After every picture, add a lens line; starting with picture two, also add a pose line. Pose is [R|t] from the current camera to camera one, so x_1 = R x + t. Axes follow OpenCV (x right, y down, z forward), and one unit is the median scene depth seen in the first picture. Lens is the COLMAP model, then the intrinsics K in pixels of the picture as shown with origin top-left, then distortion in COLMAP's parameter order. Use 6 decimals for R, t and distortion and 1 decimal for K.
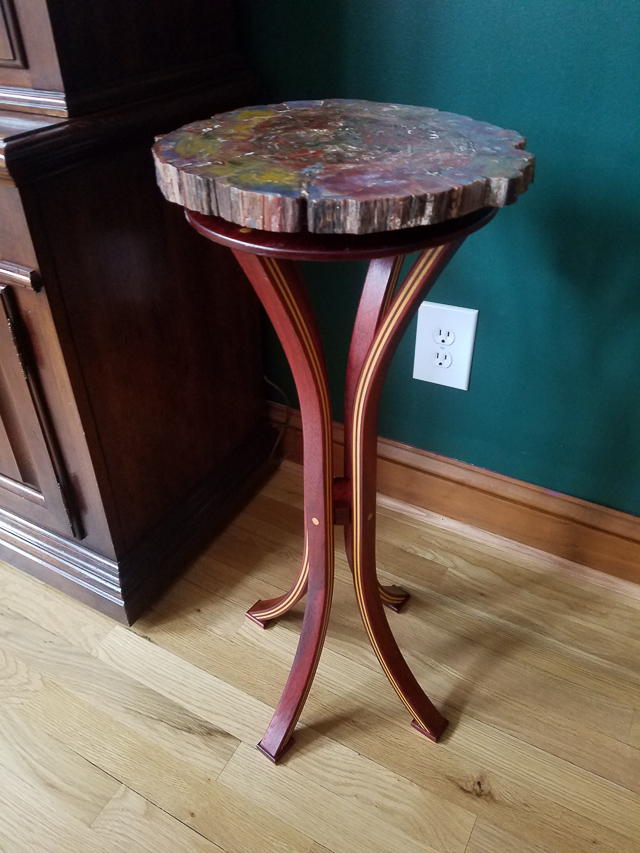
lens RADIAL K [[653.7, 0, 320.0], [0, 653.7, 426.5], [0, 0, 1]] dist [0.227736, -0.301590]
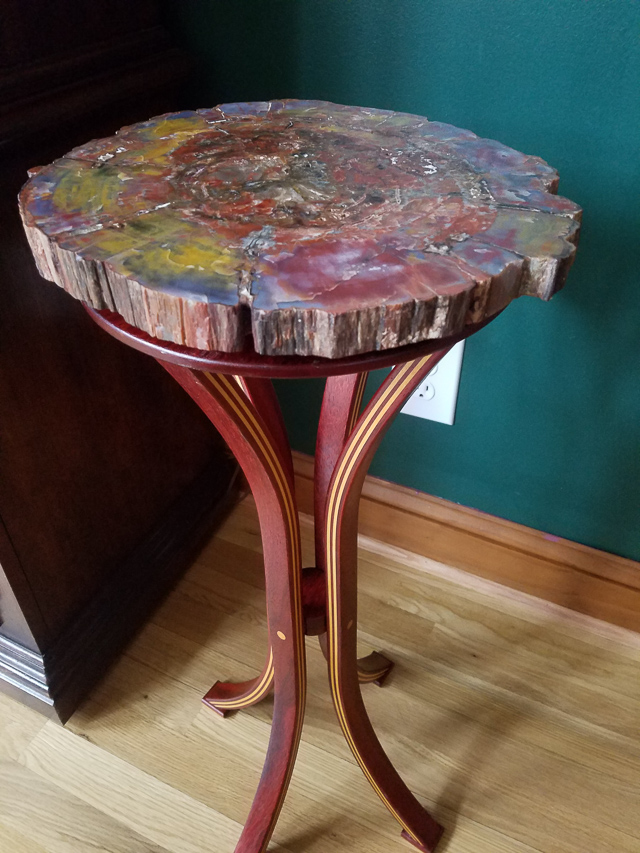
lens RADIAL K [[653.7, 0, 320.0], [0, 653.7, 426.5], [0, 0, 1]] dist [0.227736, -0.301590]
pose [[0.997954, -0.034506, 0.053819, 0.004282], [0.031403, 0.997853, 0.057472, -0.122604], [-0.055686, -0.055664, 0.996895, 0.173036]]
